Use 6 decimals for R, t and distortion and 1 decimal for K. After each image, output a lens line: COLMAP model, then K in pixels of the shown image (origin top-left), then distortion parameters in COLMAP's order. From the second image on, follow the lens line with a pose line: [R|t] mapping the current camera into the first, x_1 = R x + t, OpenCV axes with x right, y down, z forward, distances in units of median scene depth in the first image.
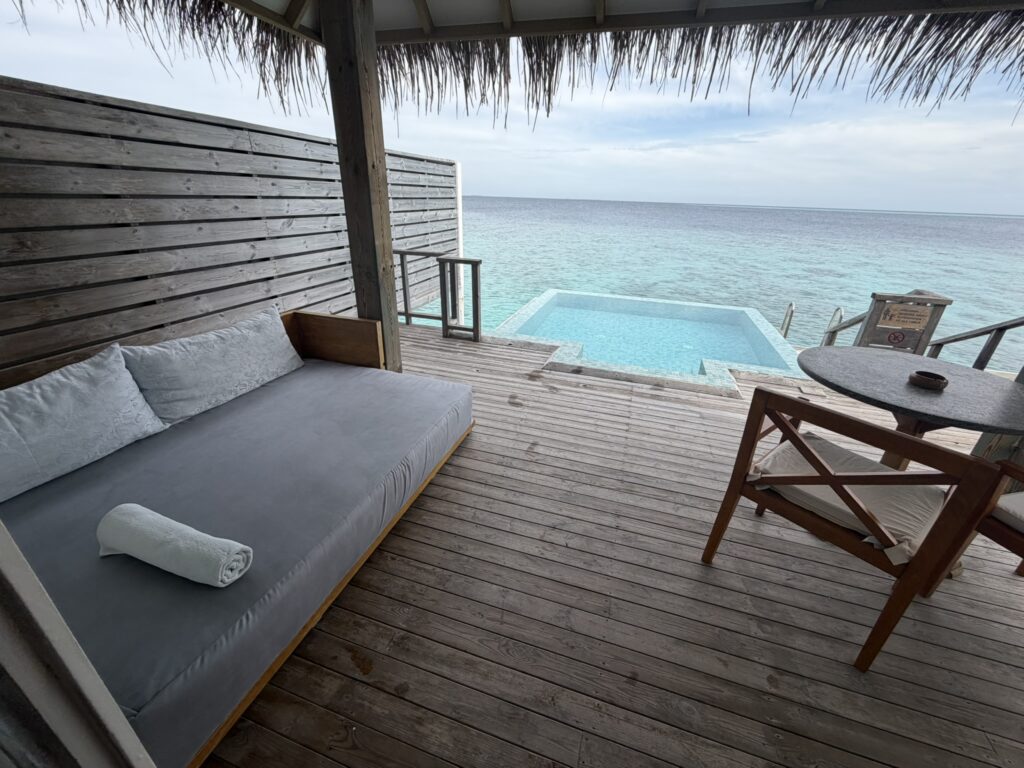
lens RADIAL K [[409.0, 0, 509.7], [0, 409.0, 384.1], [0, 0, 1]] dist [0.000421, -0.000766]
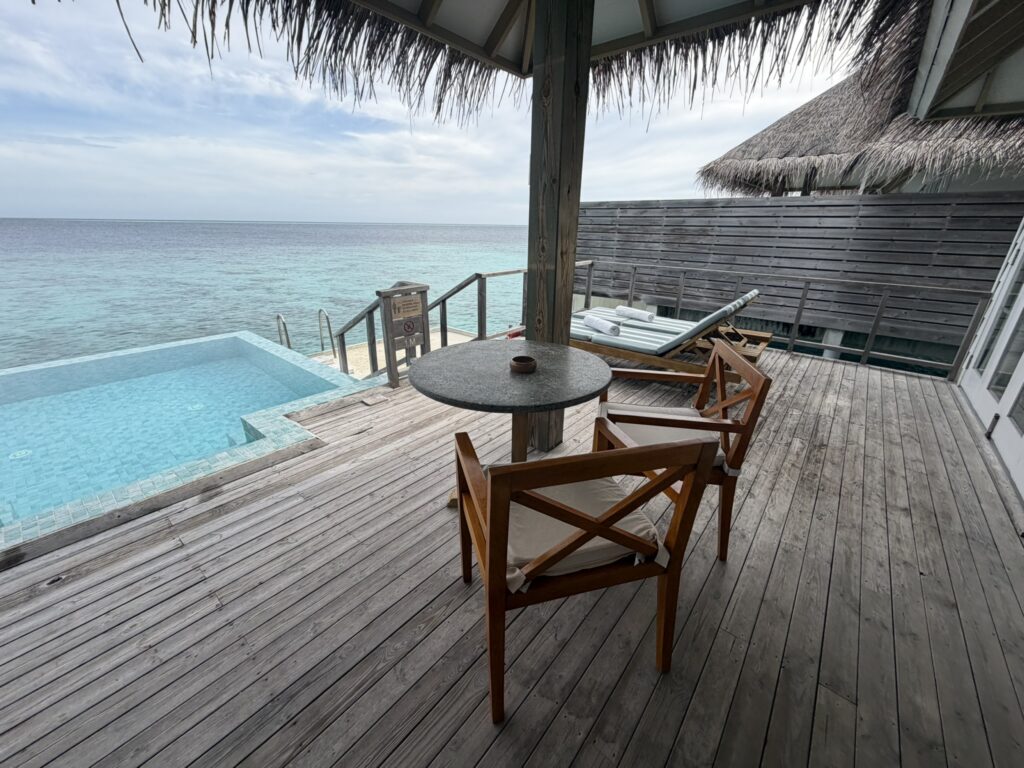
lens RADIAL K [[409.0, 0, 510.7], [0, 409.0, 384.5], [0, 0, 1]] dist [0.000421, -0.000766]
pose [[0.375074, -0.361494, 0.853605, 0.062391], [0.384595, 0.898523, 0.211525, -0.098344], [-0.843449, 0.248955, 0.476041, 0.283771]]
